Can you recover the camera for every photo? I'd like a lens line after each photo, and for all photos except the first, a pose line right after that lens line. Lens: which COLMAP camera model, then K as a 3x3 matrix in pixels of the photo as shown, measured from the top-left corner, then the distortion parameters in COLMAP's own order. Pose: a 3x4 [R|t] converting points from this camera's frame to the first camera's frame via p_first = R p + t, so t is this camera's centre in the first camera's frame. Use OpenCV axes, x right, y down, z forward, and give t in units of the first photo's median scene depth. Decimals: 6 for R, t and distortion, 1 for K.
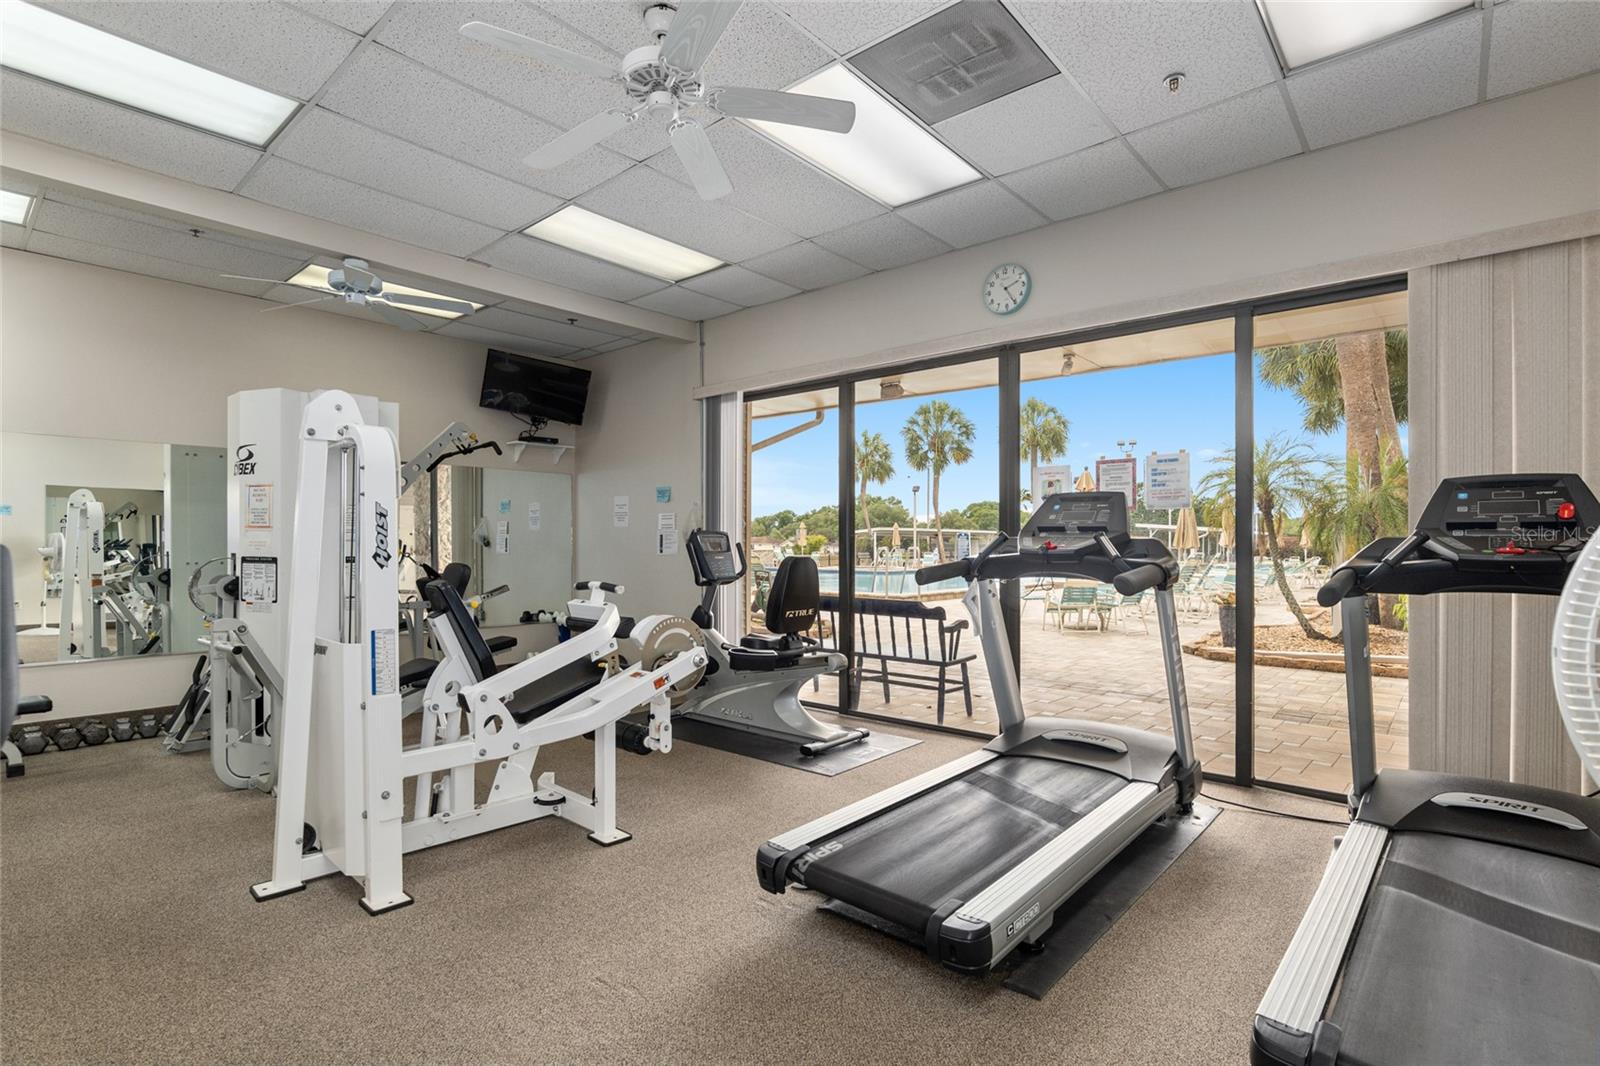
lens RADIAL K [[778.1, 0, 799.7], [0, 778.1, 538.2], [0, 0, 1]] dist [0.000967, 0.000009]
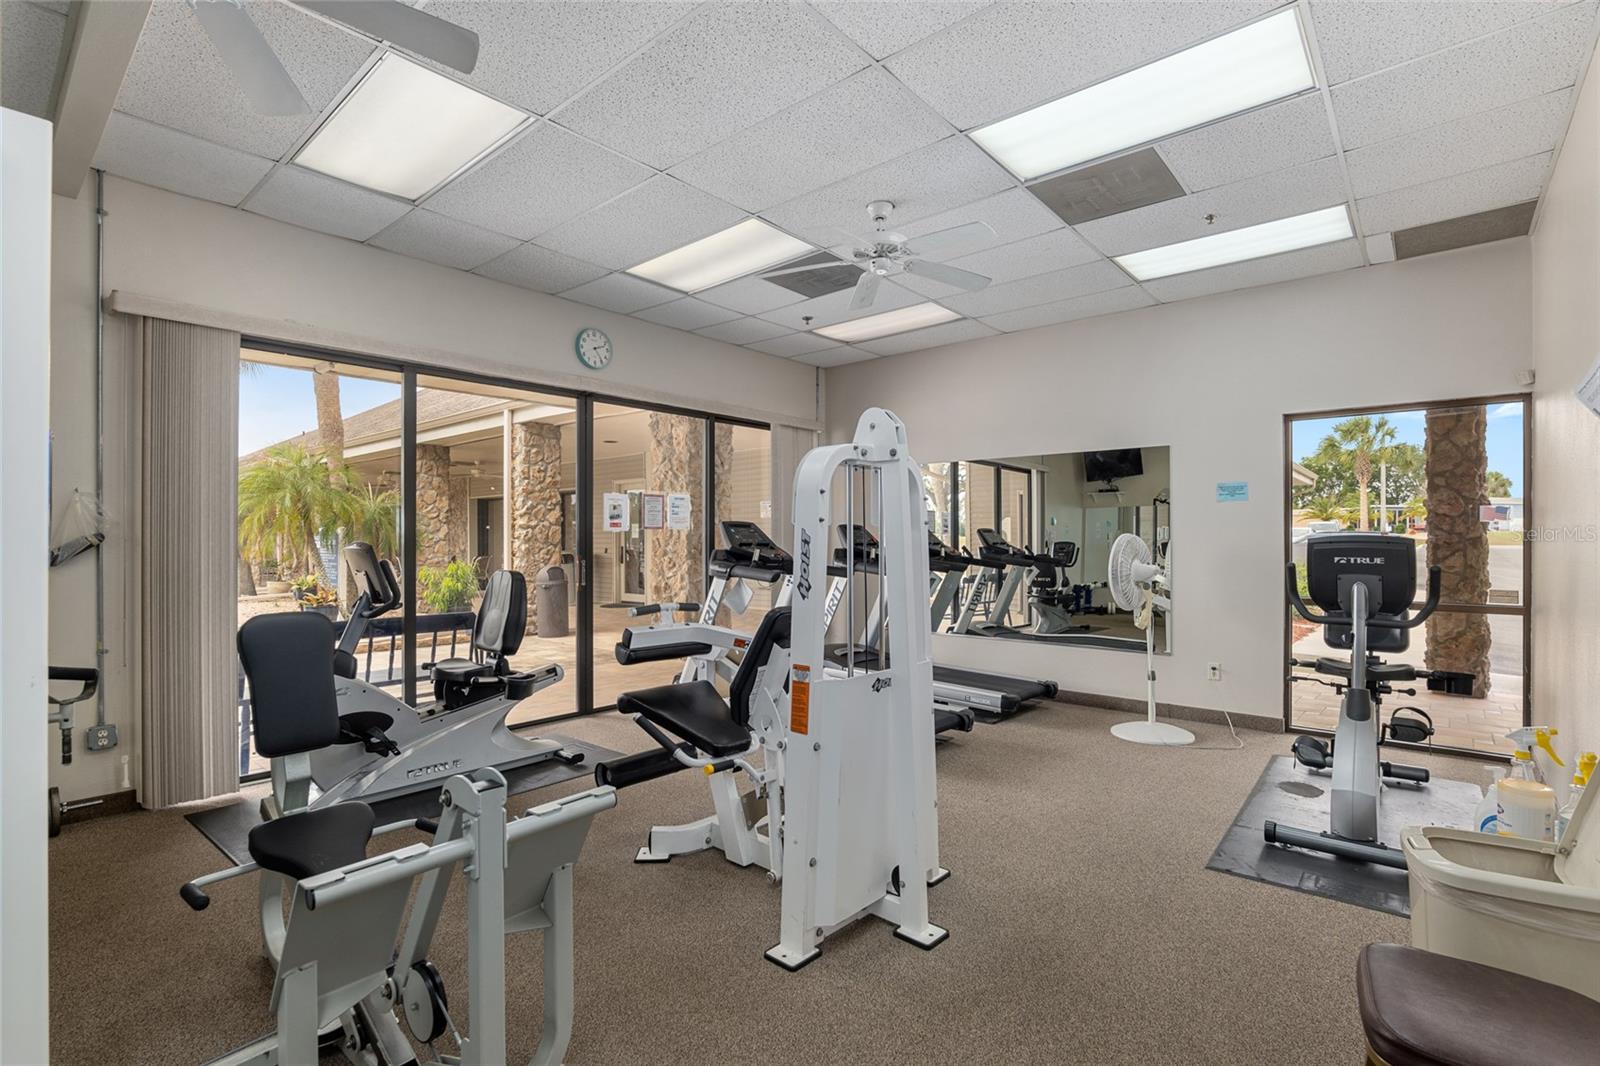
lens RADIAL K [[733.0, 0, 799.8], [0, 733.0, 534.6], [0, 0, 1]] dist [0.000728, 0.000031]
pose [[-0.019718, -0.000455, 0.999805, -0.985290], [-0.001039, 0.999999, 0.000434, -0.024937], [-0.999805, -0.001030, -0.019719, 0.746908]]
